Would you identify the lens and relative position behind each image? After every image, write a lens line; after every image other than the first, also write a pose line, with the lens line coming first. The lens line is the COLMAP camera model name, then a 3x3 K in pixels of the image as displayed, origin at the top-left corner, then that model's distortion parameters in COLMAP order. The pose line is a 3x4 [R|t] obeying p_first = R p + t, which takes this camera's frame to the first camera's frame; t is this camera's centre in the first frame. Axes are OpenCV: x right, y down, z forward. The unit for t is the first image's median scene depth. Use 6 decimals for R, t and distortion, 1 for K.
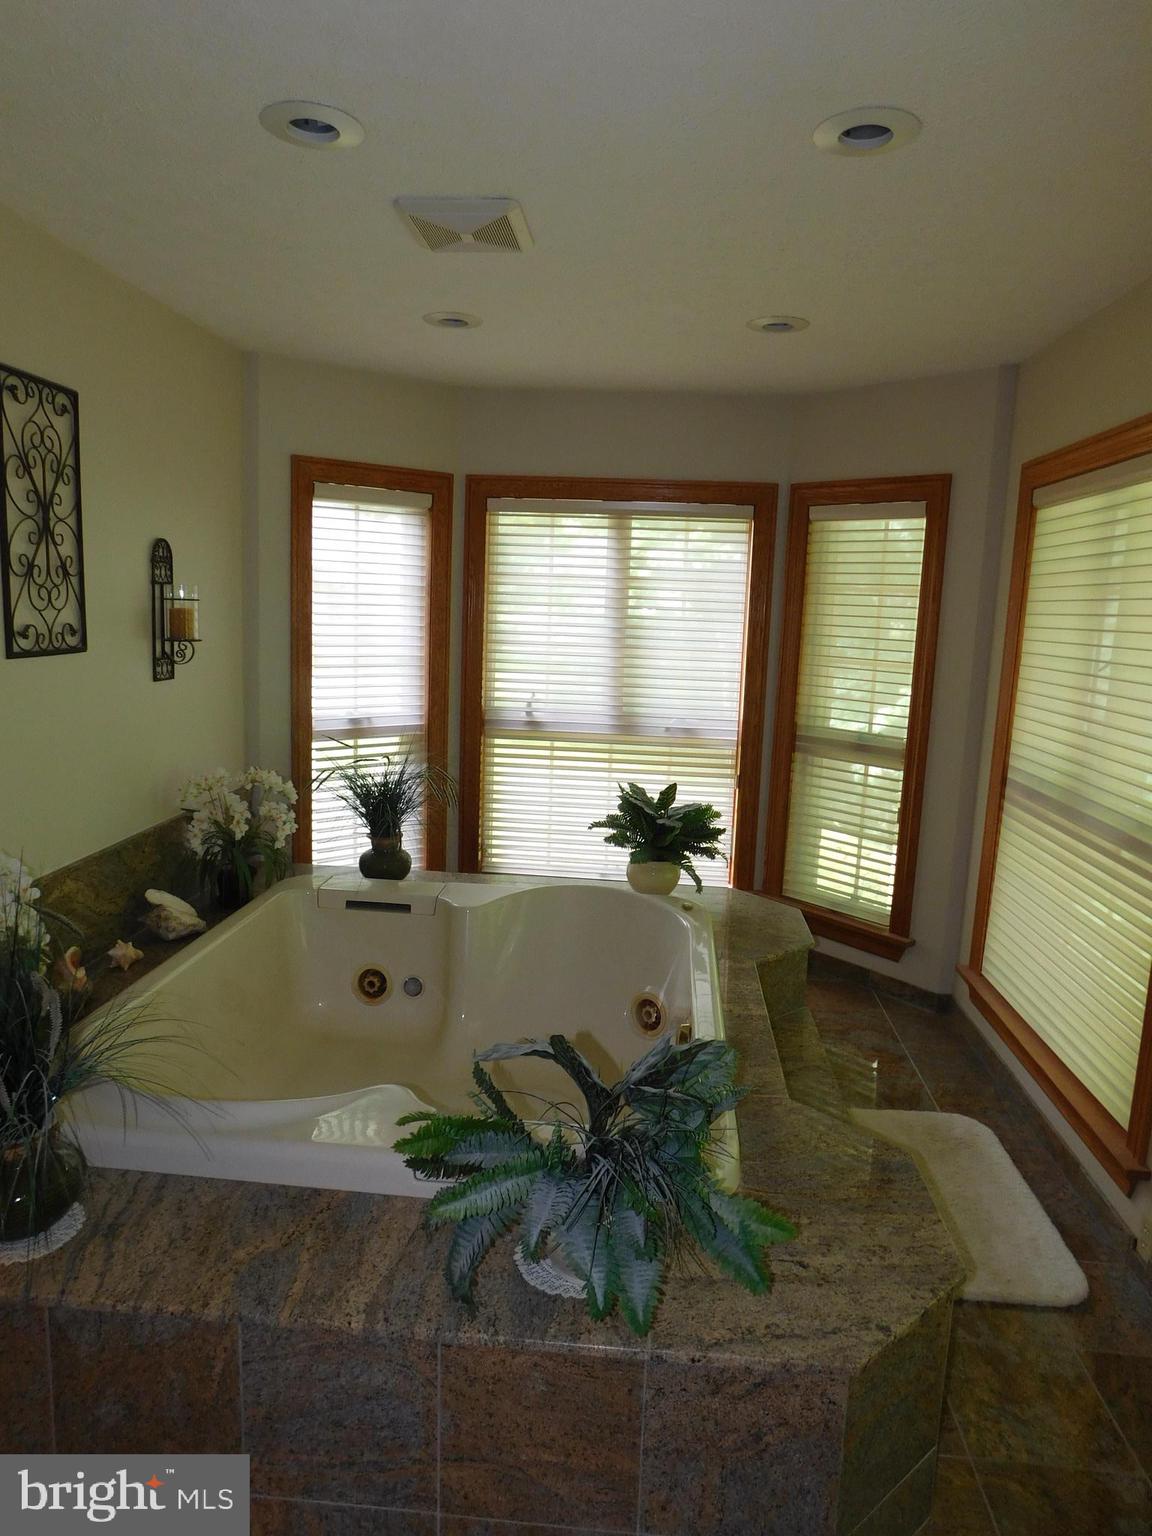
lens RADIAL K [[1019.7, 0, 570.2], [0, 1019.7, 766.8], [0, 0, 1]] dist [-0.051376, 0.037031]
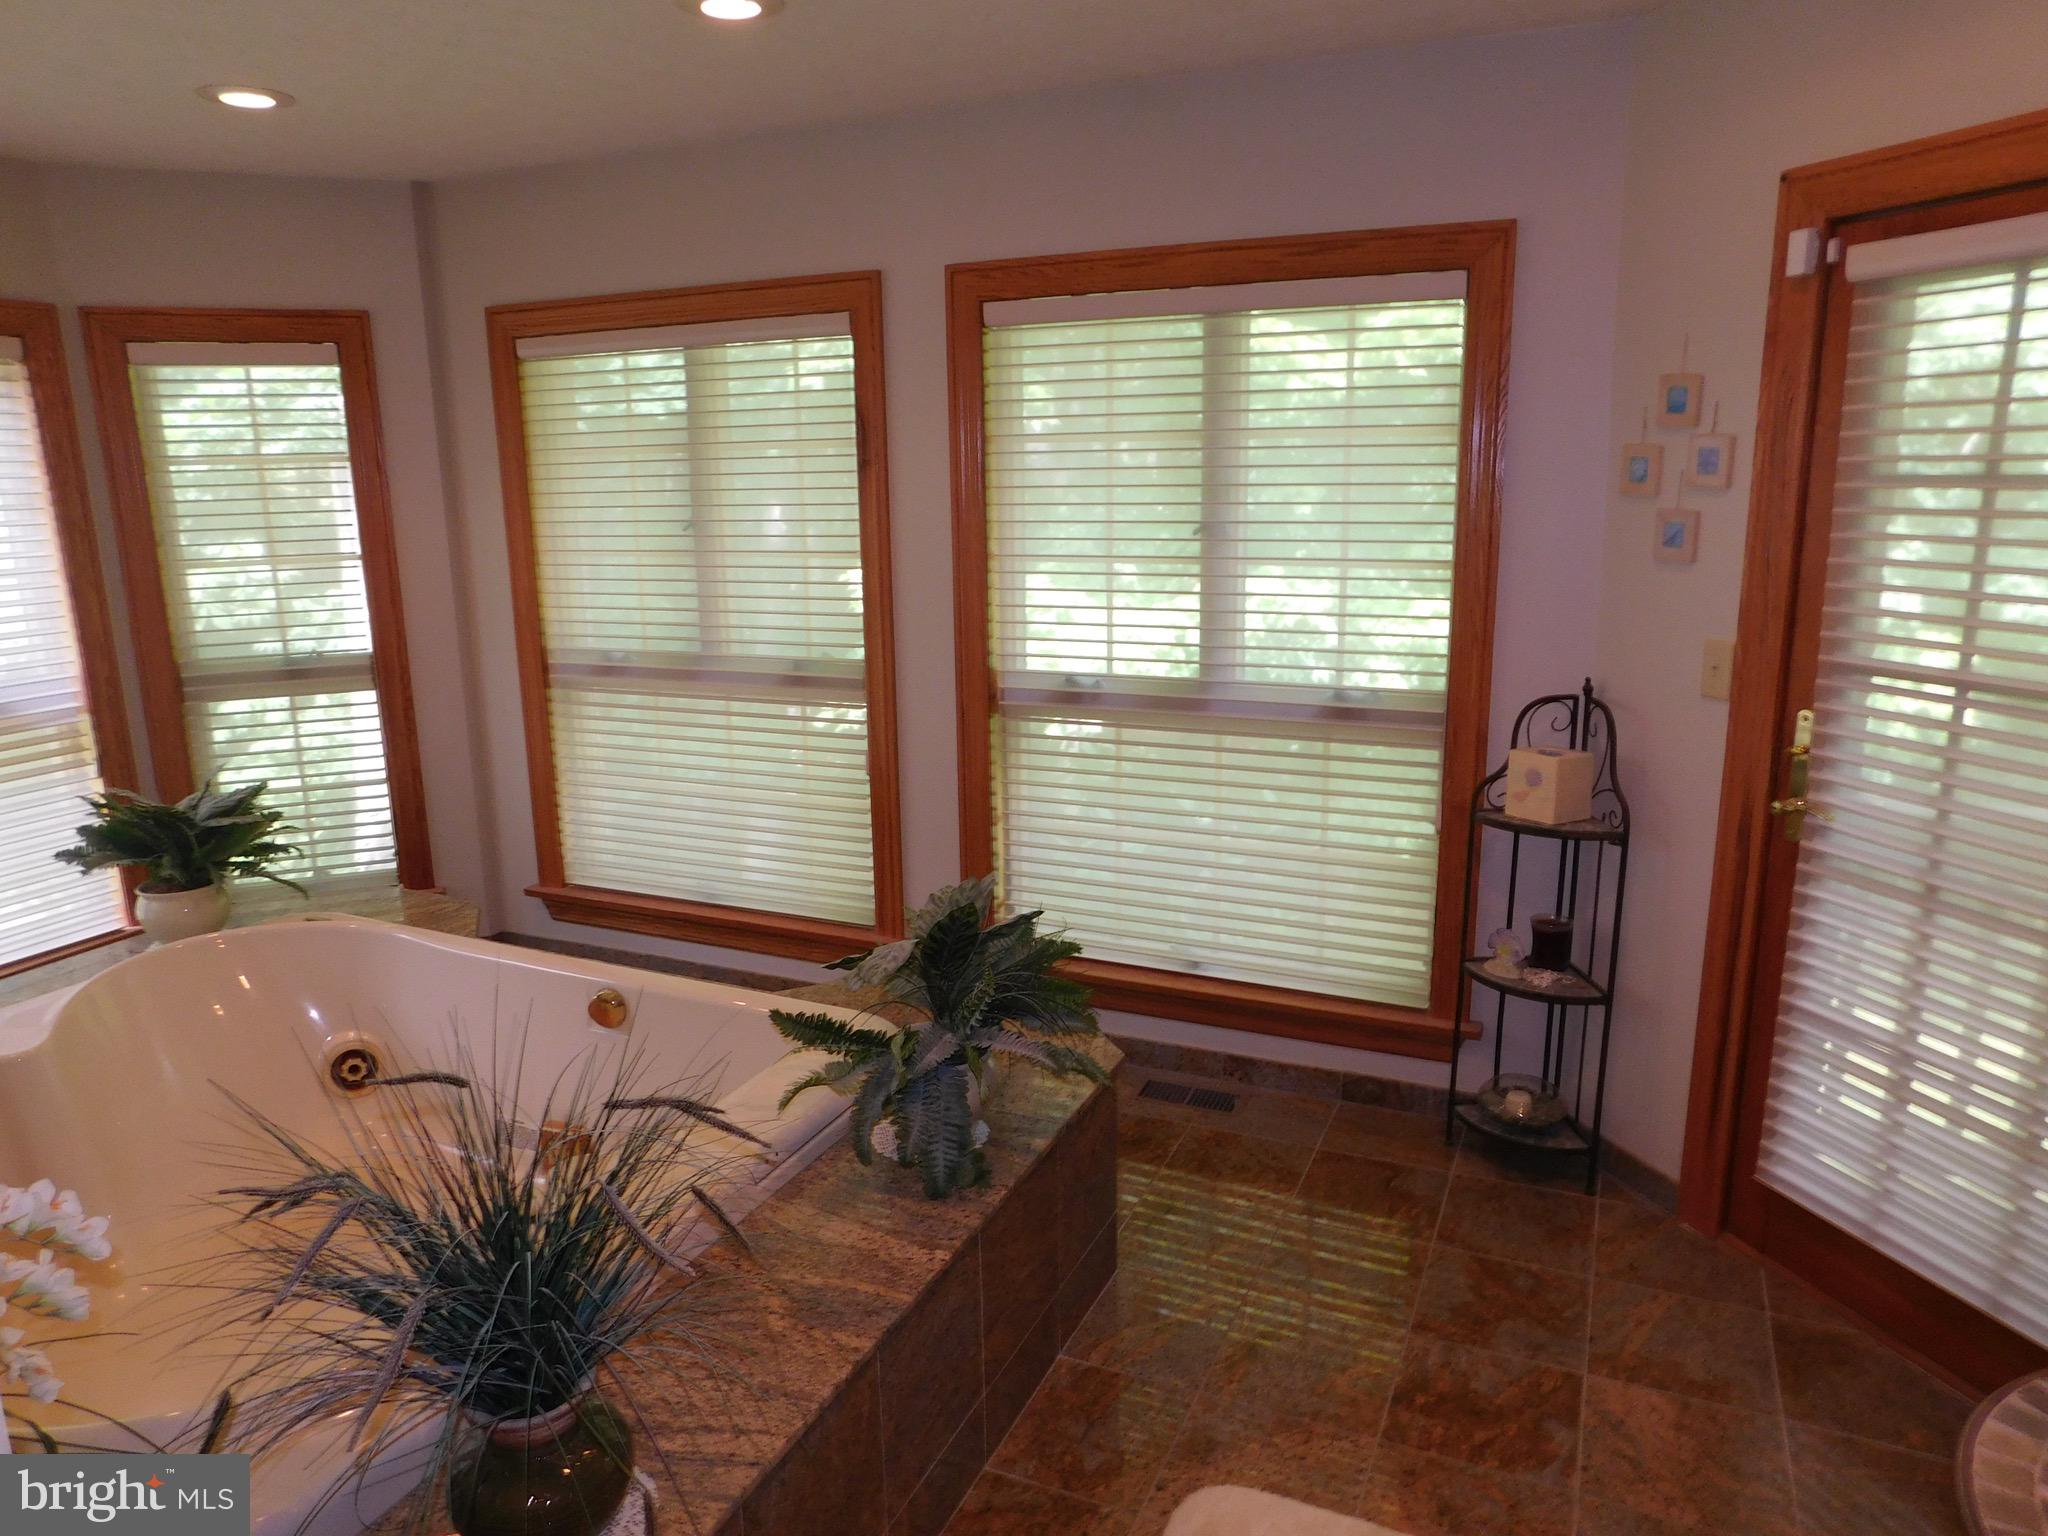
lens RADIAL K [[1359.6, 0, 1019.0], [0, 1359.6, 772.7], [0, 0, 1]] dist [-0.051376, 0.037031]
pose [[0.329677, -0.258185, 0.908105, -0.483011], [0.185391, 0.960856, 0.205878, -0.057639], [-0.925712, 0.100482, 0.364637, 0.159665]]
